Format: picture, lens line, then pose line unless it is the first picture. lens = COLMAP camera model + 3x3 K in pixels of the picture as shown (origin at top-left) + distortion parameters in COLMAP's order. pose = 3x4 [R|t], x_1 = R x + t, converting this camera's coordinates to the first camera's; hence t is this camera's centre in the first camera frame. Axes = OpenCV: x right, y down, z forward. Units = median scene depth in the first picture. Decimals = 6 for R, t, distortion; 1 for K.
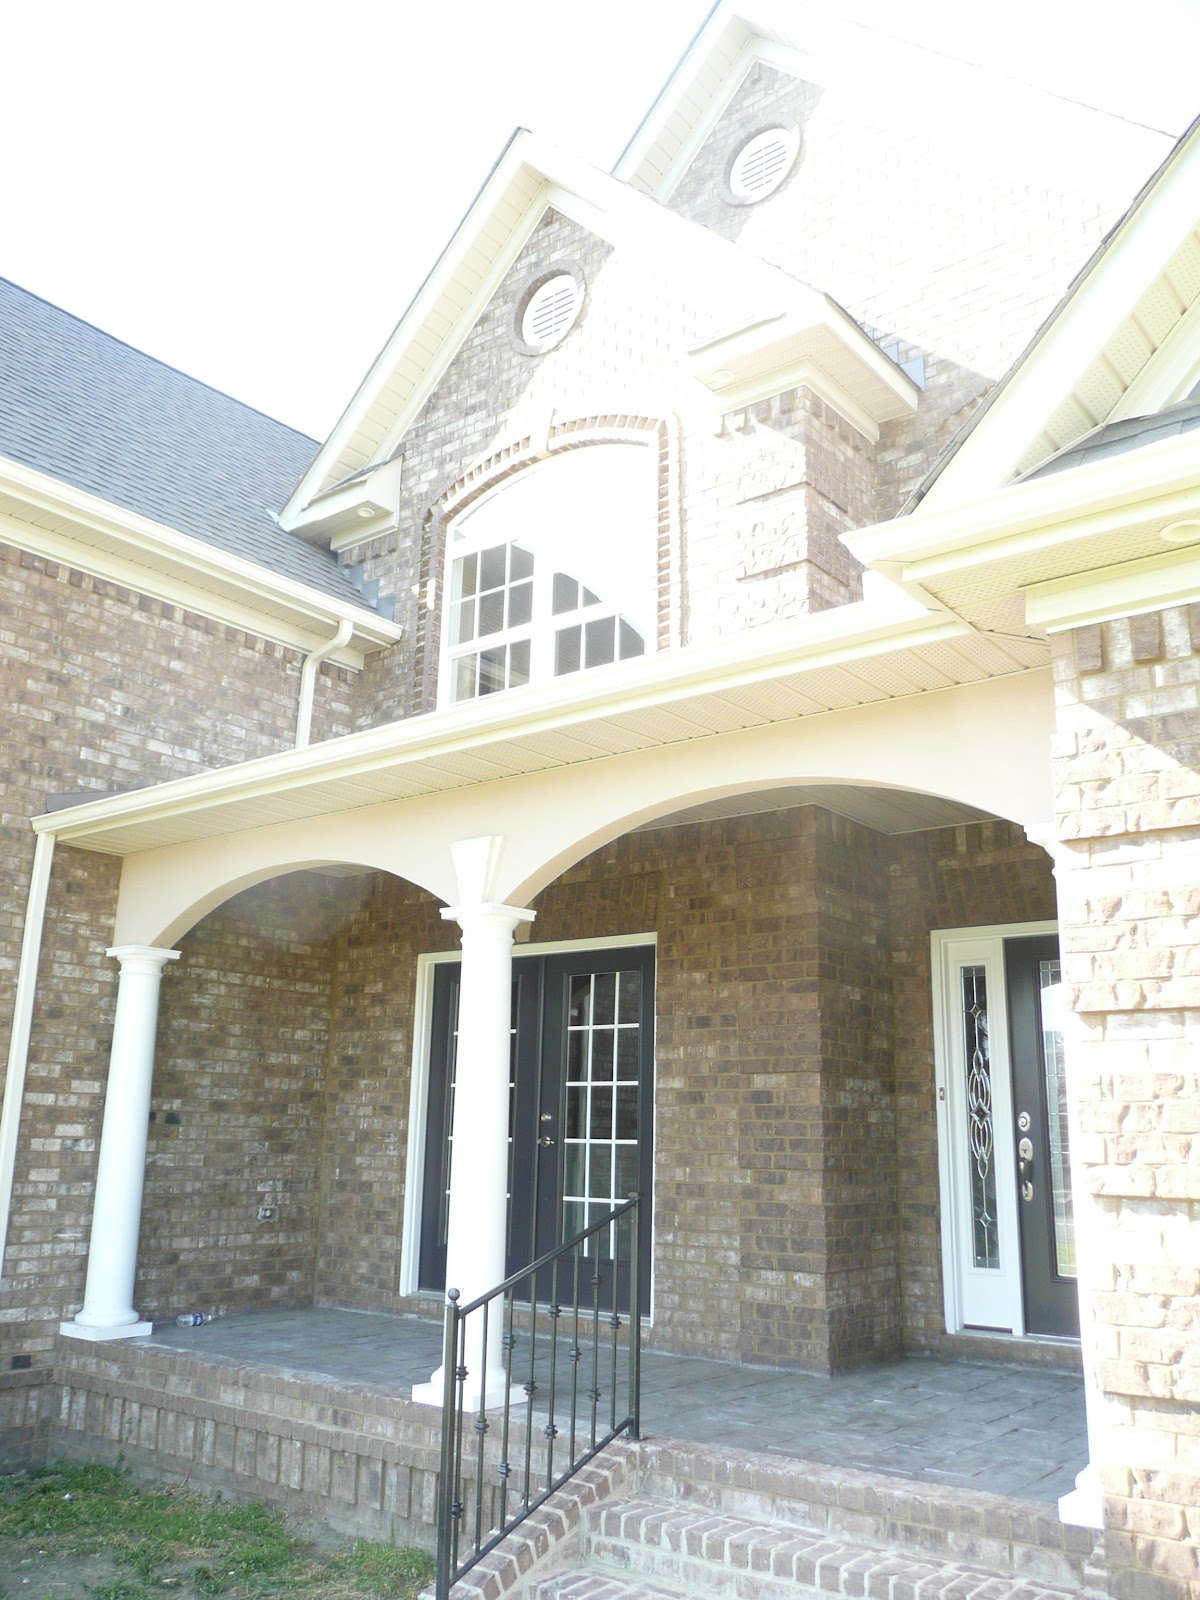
lens RADIAL K [[1326.7, 0, 577.5], [0, 1326.7, 797.4], [0, 0, 1]] dist [-0.035229, 0.023783]
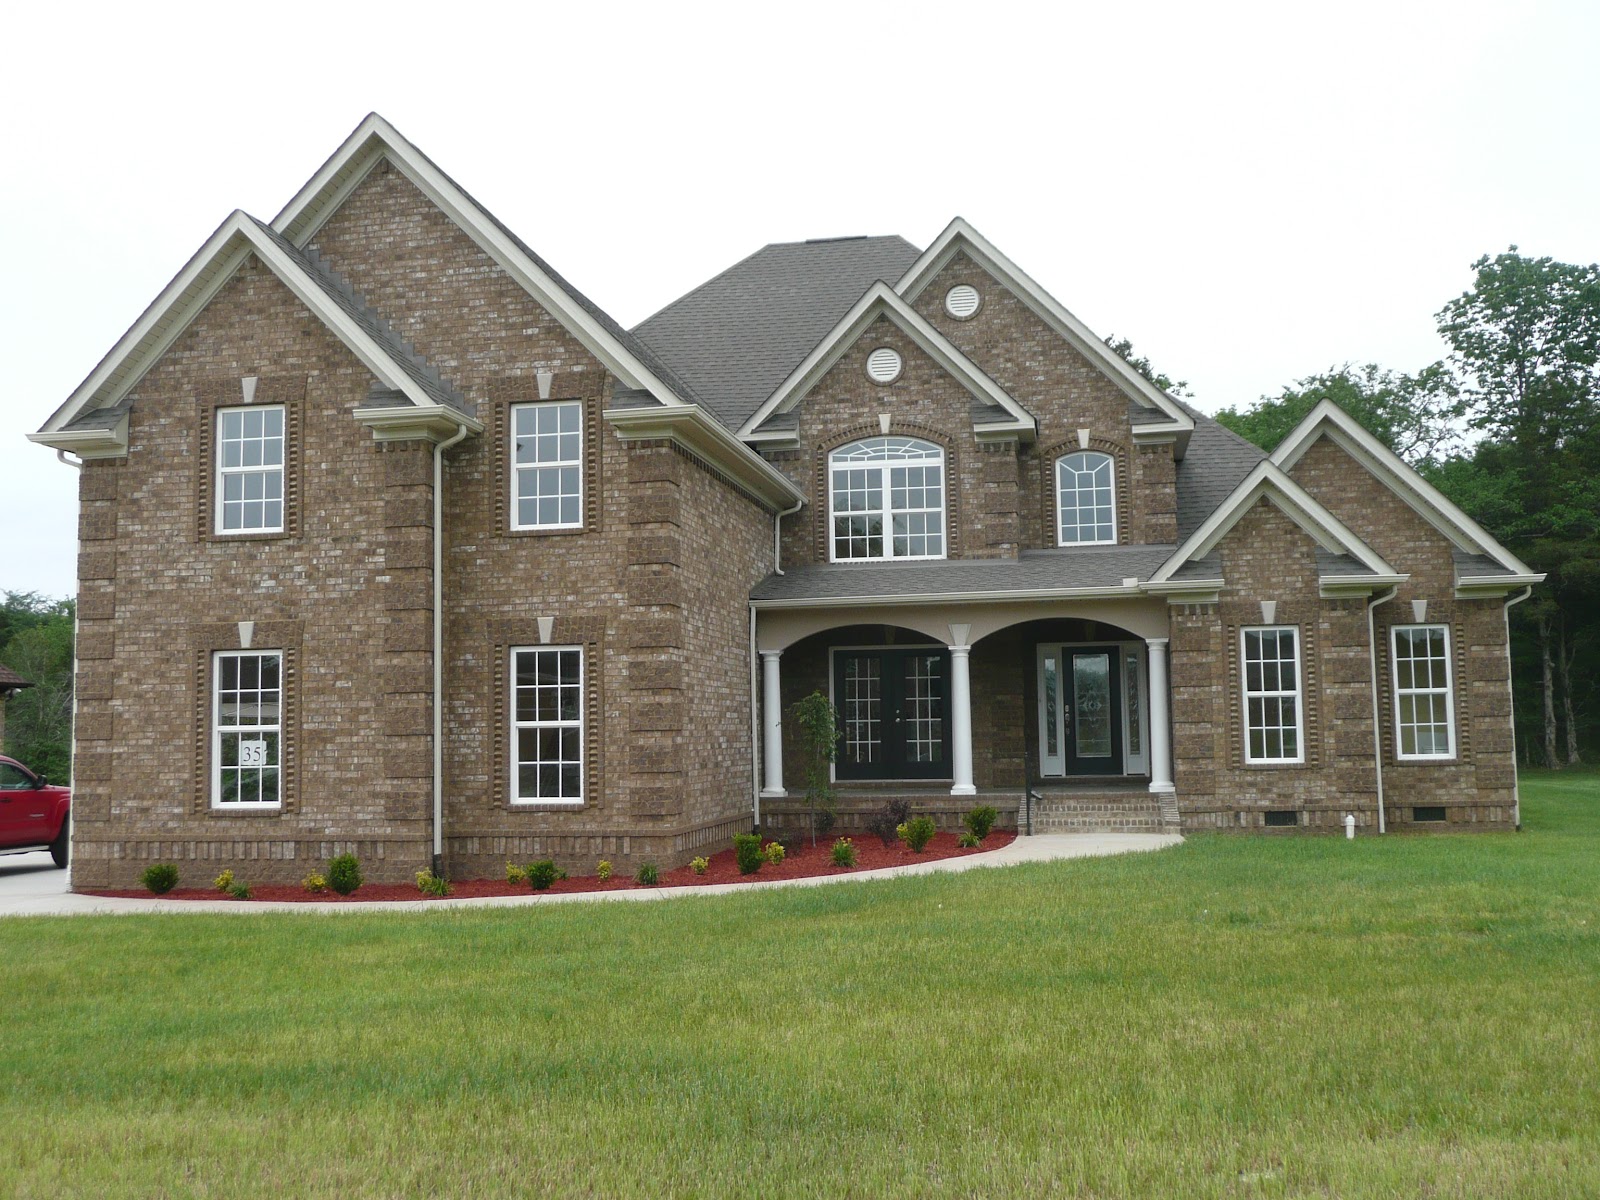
lens RADIAL K [[1326.7, 0, 809.0], [0, 1326.7, 603.1], [0, 0, 1]] dist [-0.035229, 0.023783]
pose [[0.895829, 0.008867, 0.444310, -1.206832], [-0.080156, 0.986627, 0.141921, -0.292628], [-0.437110, -0.162751, 0.884560, -1.078685]]
